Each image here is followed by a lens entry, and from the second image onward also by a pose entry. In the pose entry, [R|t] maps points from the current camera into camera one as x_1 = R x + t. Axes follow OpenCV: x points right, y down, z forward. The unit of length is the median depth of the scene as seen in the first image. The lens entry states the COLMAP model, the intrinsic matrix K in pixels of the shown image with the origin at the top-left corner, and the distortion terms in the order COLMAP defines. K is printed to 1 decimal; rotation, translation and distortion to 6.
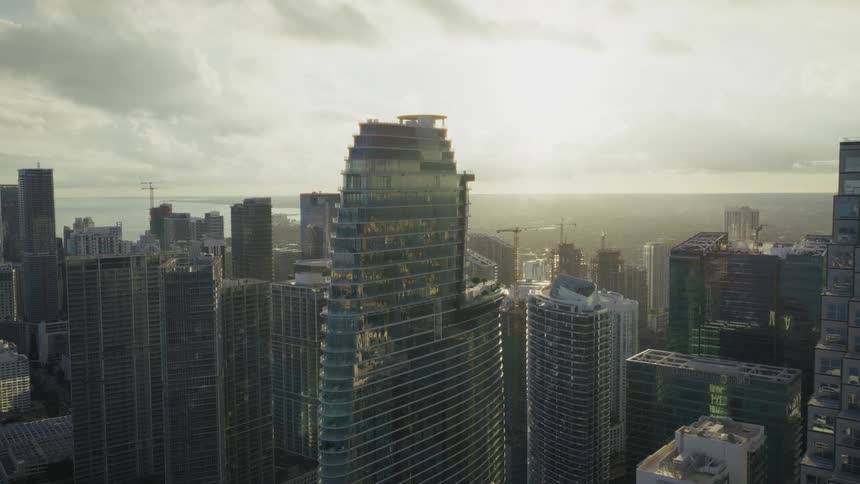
lens RADIAL K [[732.8, 0, 432.7], [0, 732.8, 238.6], [0, 0, 1]] dist [-0.025789, 0.065175]
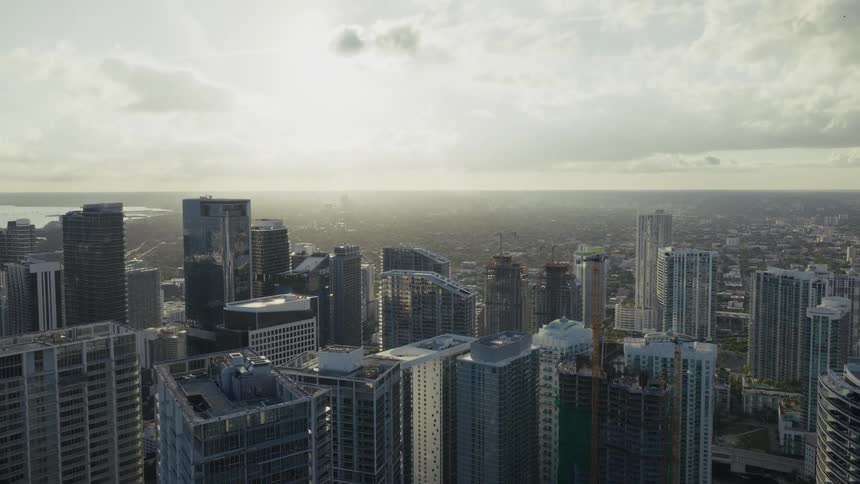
lens RADIAL K [[732.8, 0, 432.7], [0, 732.8, 238.6], [0, 0, 1]] dist [-0.025789, 0.065175]
pose [[0.963501, -0.017358, 0.267142, -0.340134], [0.016067, 0.999846, 0.007018, -0.058158], [-0.267222, -0.002470, 0.963632, 0.569072]]
